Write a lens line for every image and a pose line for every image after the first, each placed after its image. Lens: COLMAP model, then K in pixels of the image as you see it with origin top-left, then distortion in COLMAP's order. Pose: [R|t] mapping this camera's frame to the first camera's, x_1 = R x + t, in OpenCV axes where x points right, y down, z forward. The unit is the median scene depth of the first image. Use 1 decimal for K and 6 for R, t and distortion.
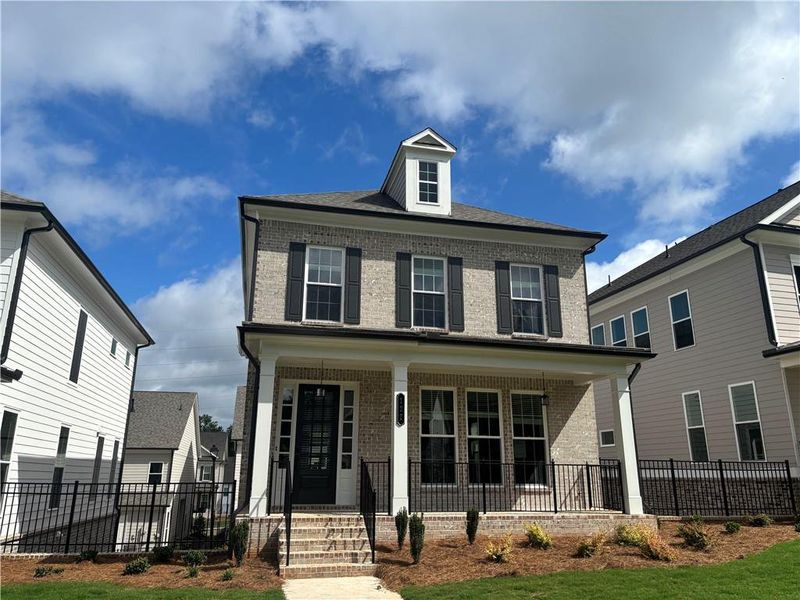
lens RADIAL K [[605.1, 0, 382.6], [0, 605.1, 317.2], [0, 0, 1]] dist [0.049648, -0.048620]
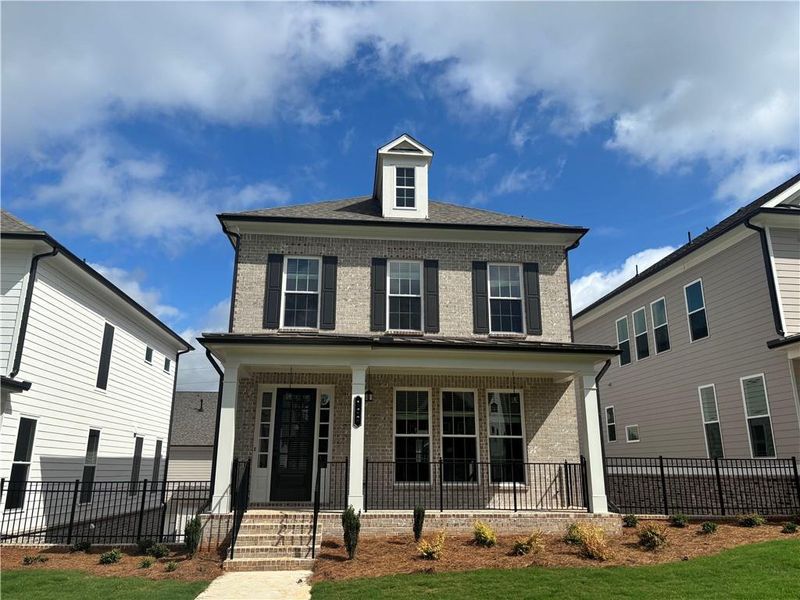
lens RADIAL K [[605.1, 0, 378.6], [0, 605.1, 319.3], [0, 0, 1]] dist [0.049648, -0.048620]
pose [[0.990131, -0.035560, -0.135559, 0.165842], [0.037306, 0.999250, 0.010360, -0.012921], [0.135089, -0.015315, 0.990715, -0.021365]]
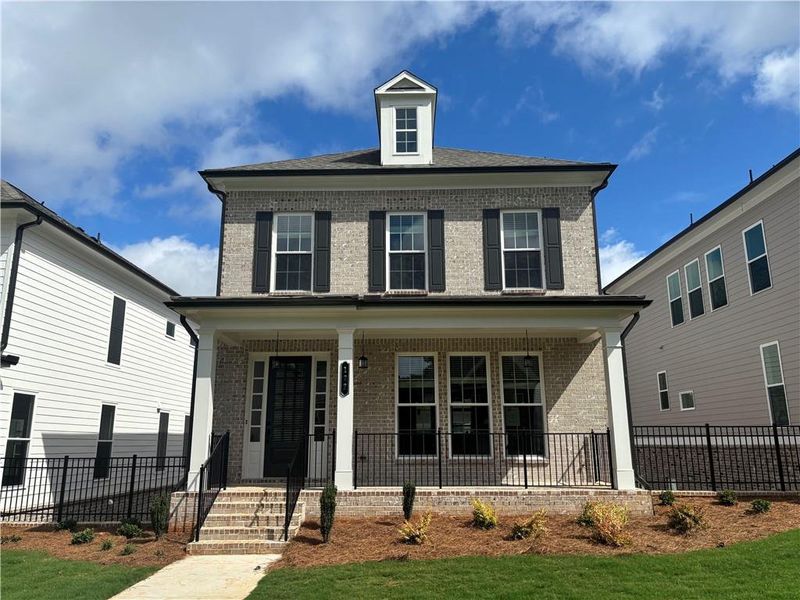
lens RADIAL K [[605.1, 0, 374.8], [0, 605.1, 322.1], [0, 0, 1]] dist [0.049648, -0.048620]
pose [[0.969006, -0.059626, -0.239734, 0.237794], [0.073475, 0.996080, 0.049246, 0.016822], [0.235858, -0.065334, 0.969589, 0.084168]]
